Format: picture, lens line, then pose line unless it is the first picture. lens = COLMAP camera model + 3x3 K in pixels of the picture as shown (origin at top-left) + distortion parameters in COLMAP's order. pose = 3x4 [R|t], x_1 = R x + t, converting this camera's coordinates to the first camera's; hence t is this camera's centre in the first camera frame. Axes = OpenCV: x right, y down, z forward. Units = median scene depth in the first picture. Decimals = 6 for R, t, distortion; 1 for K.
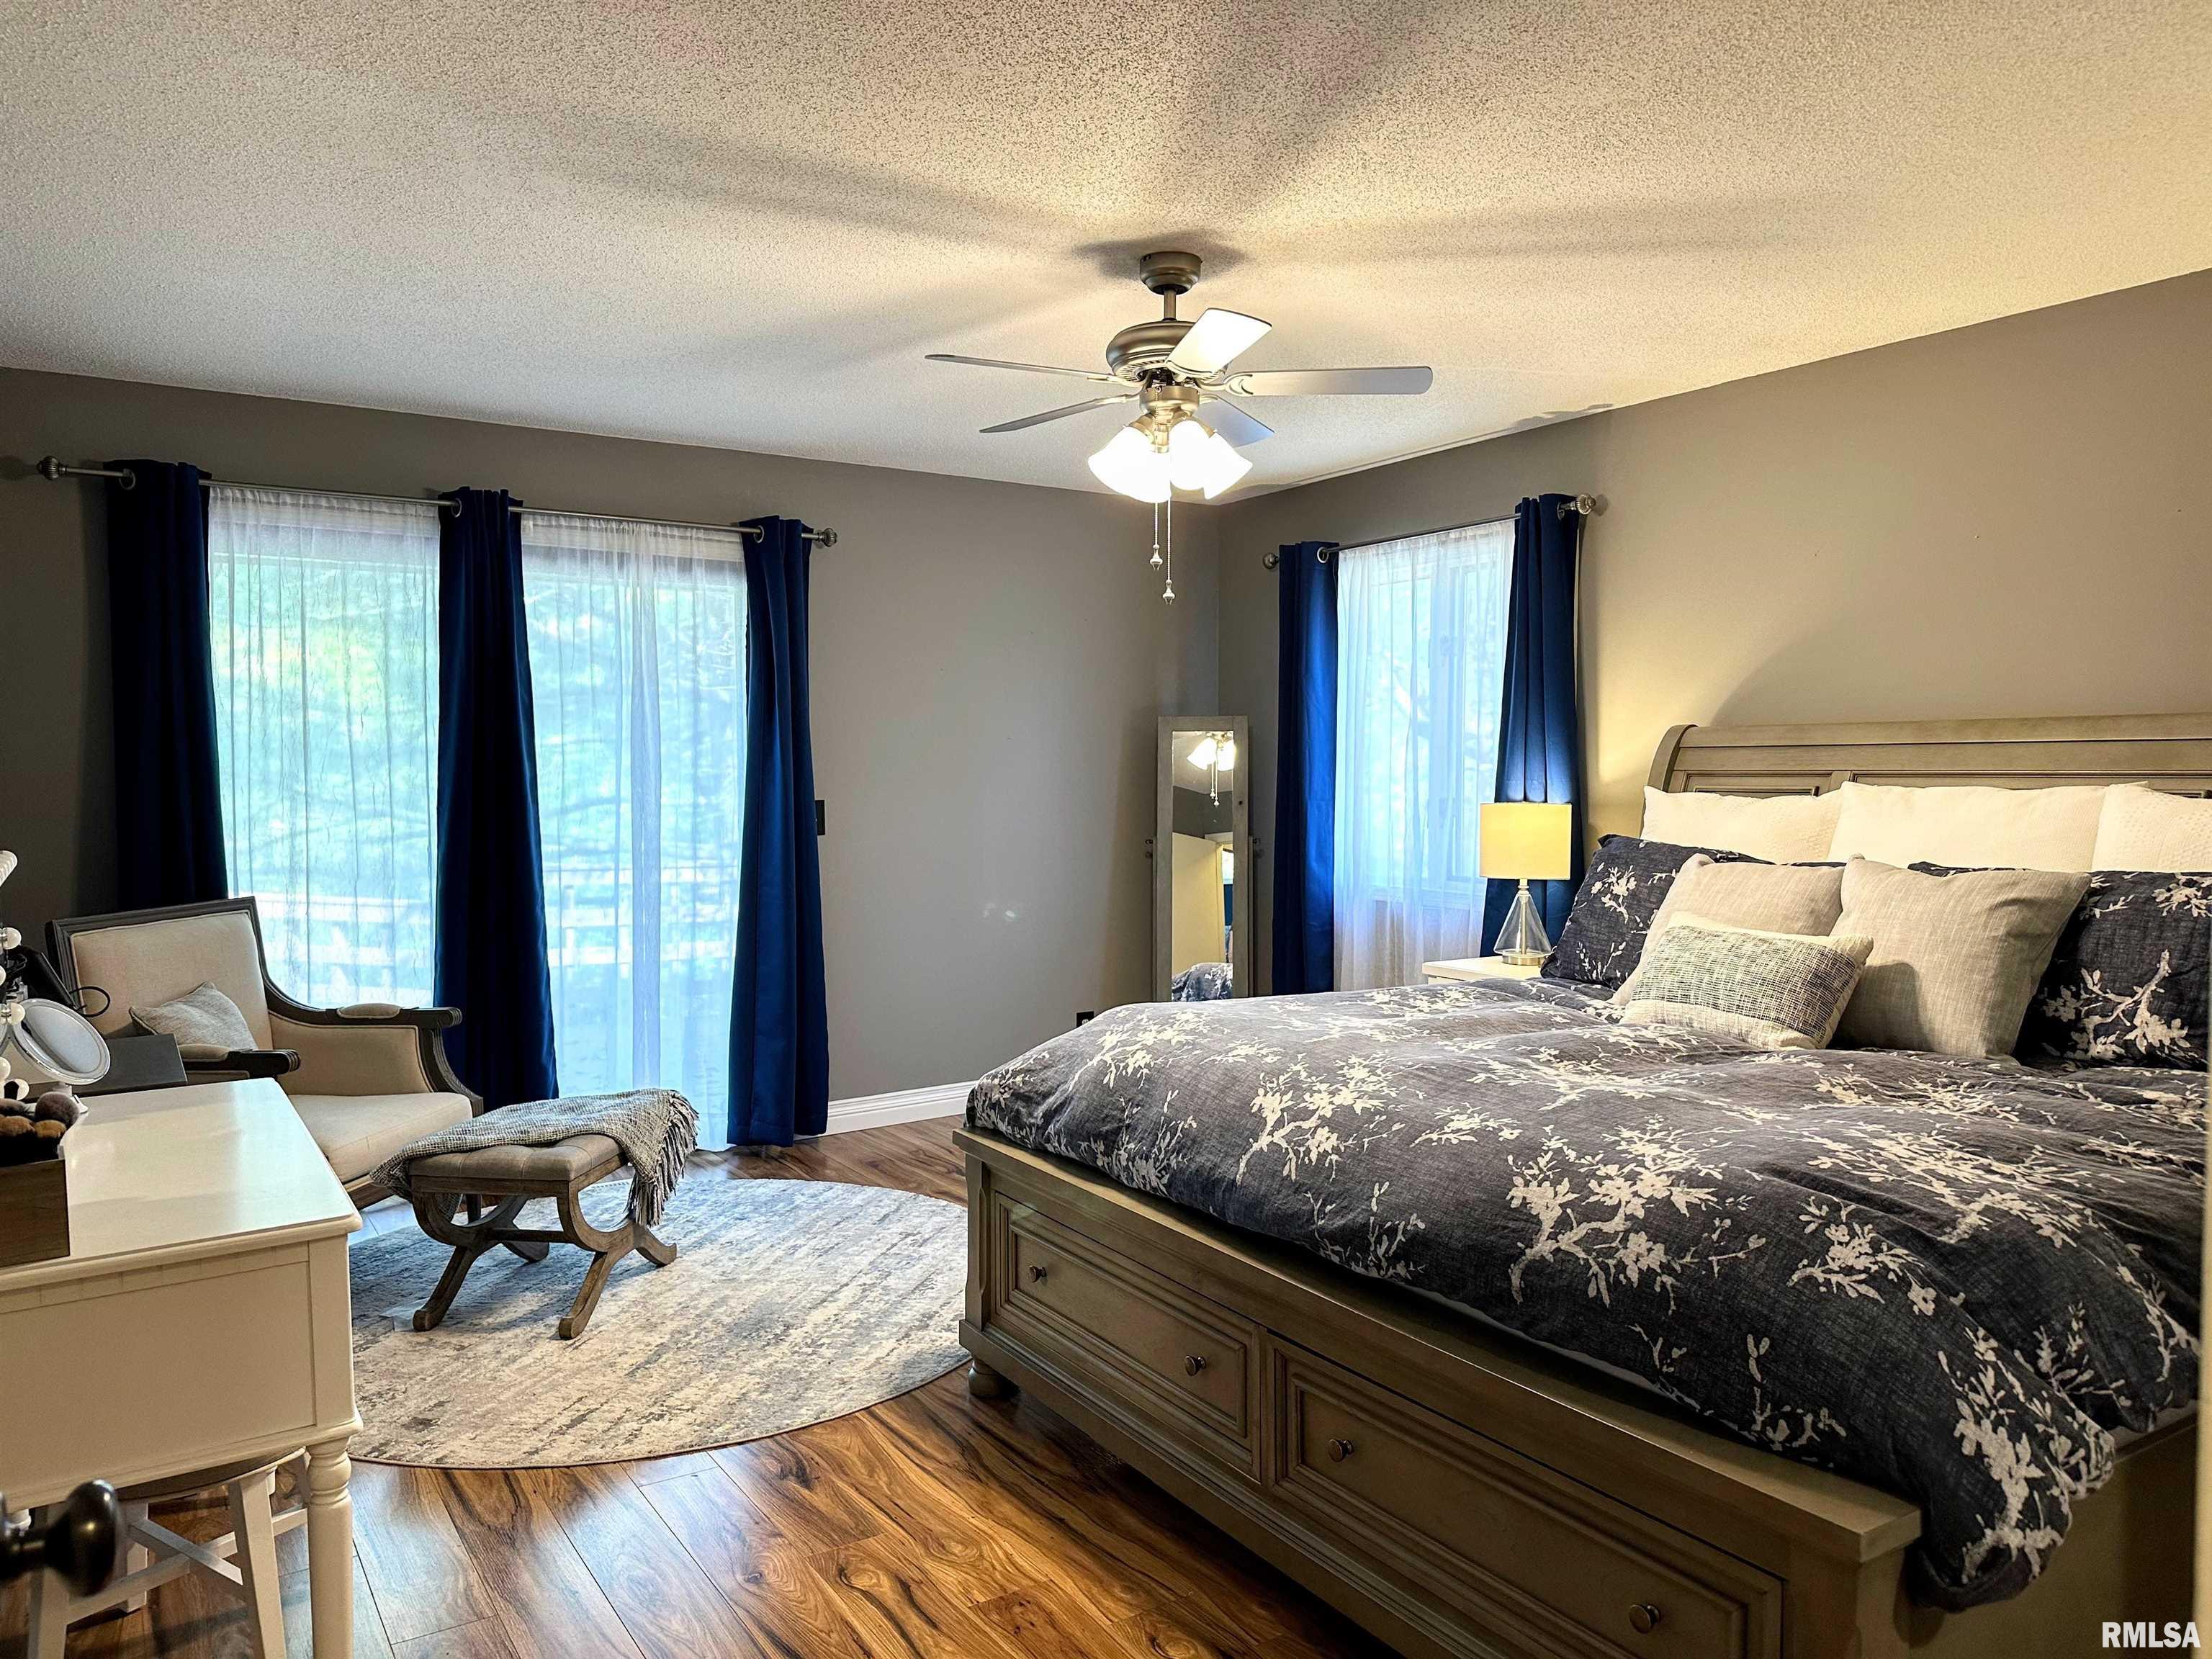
lens RADIAL K [[1549.9, 0, 1106.0], [0, 1549.9, 829.5], [0, 0, 1]] dist [0.040658, -0.003619]
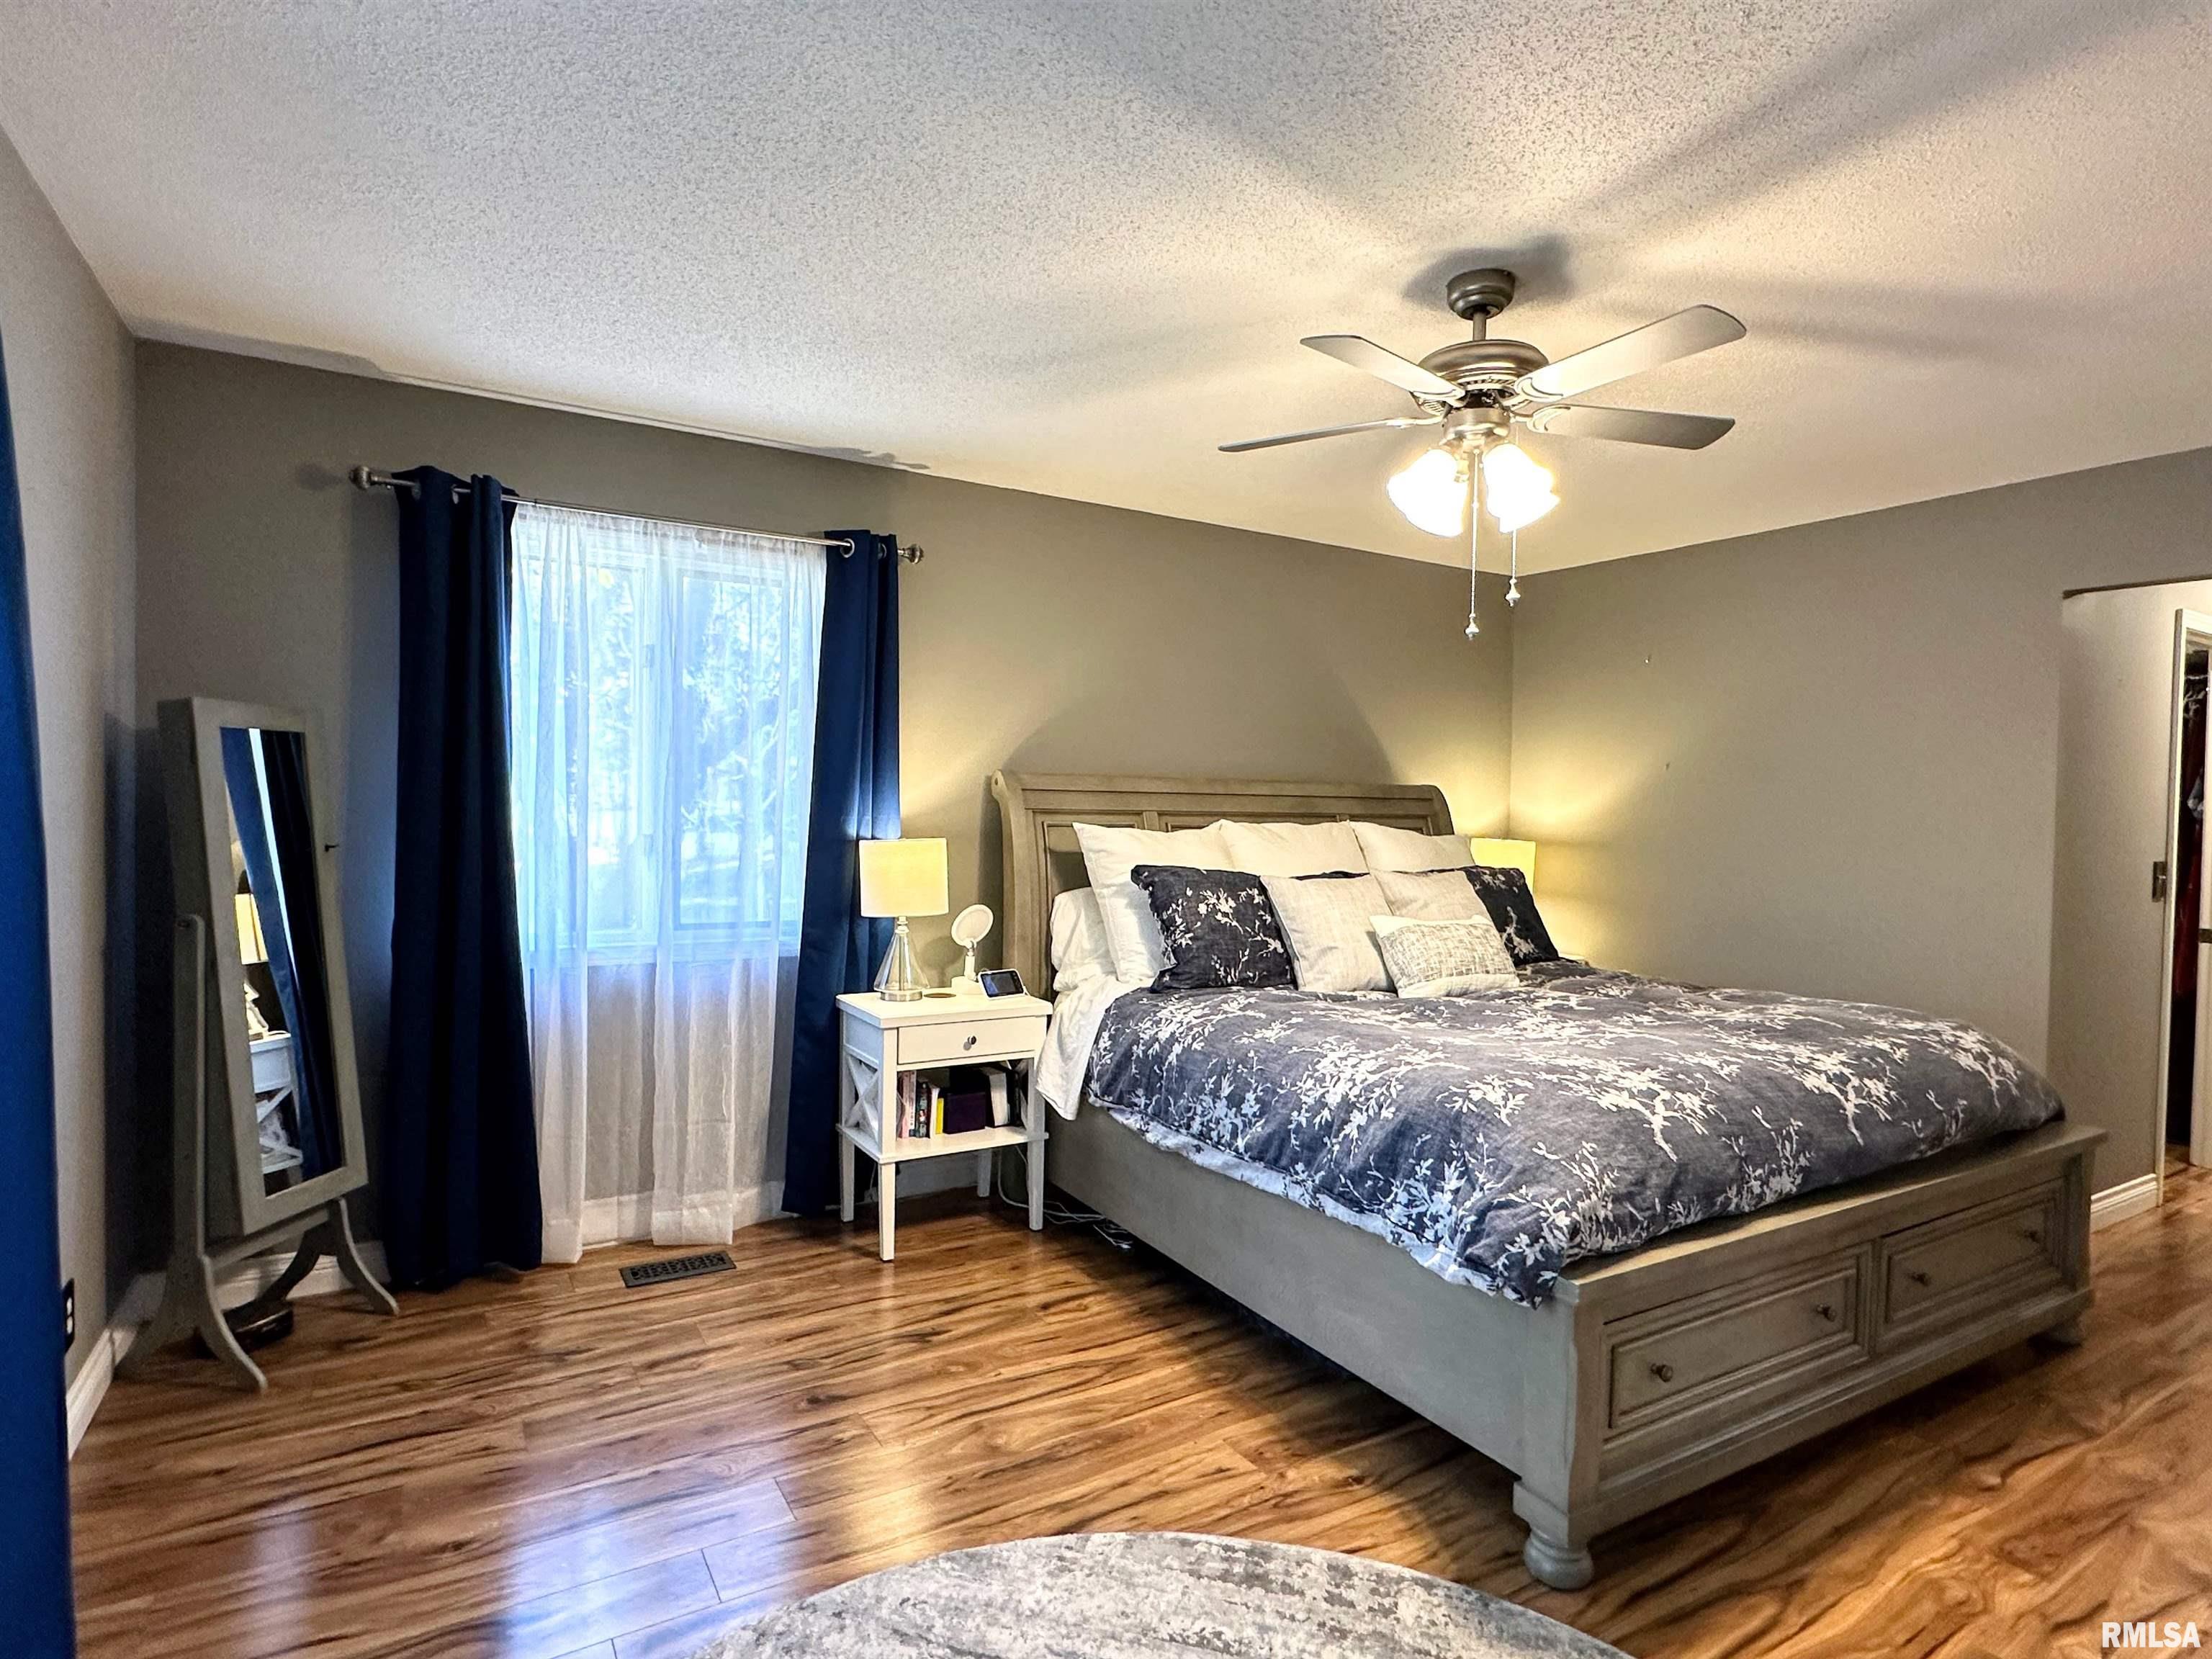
lens RADIAL K [[1154.7, 0, 1097.4], [0, 1154.7, 843.7], [0, 0, 1]] dist [-0.001637, 0.001123]
pose [[0.038064, -0.035130, 0.998658, -0.677267], [0.022197, 0.999165, 0.034301, -0.053491], [-0.999029, 0.020862, 0.038812, 1.209747]]
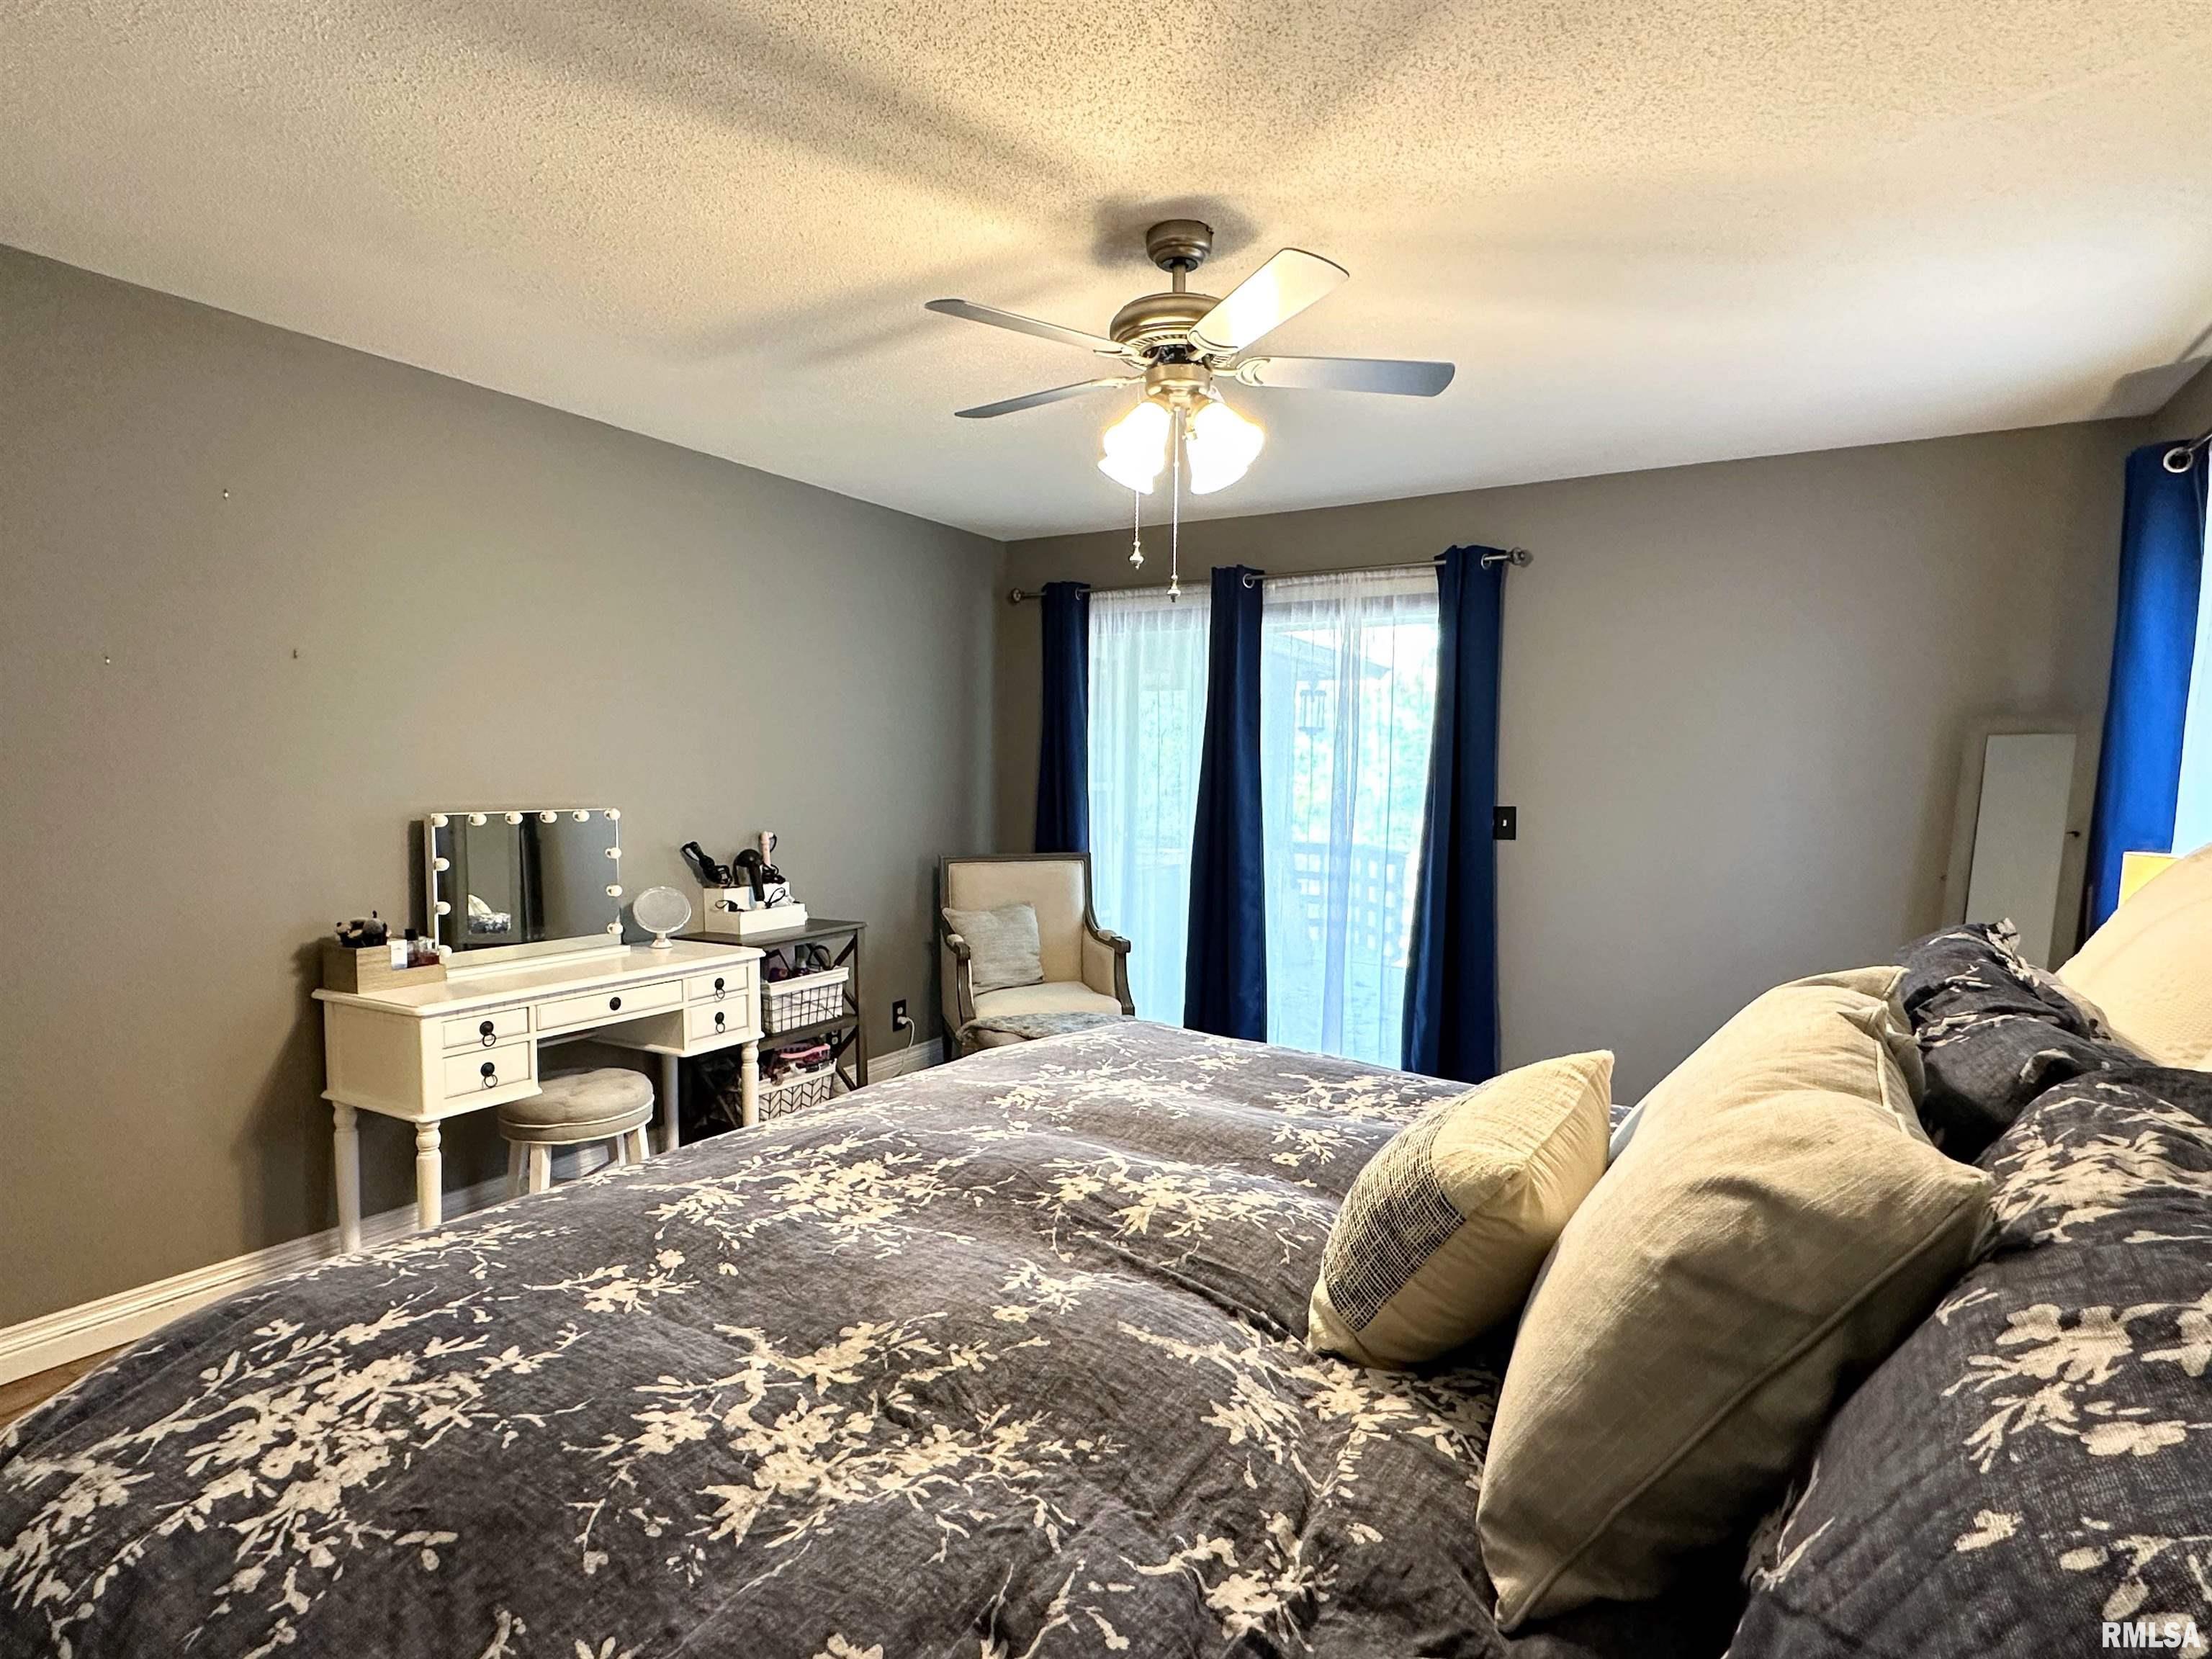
lens RADIAL K [[1154.7, 0, 1097.4], [0, 1154.7, 843.7], [0, 0, 1]] dist [-0.001637, 0.001123]
pose [[0.457619, 0.062771, -0.886930, 0.649189], [-0.041921, 0.997919, 0.048997, -0.034111], [0.888160, 0.014759, 0.459298, 0.645110]]
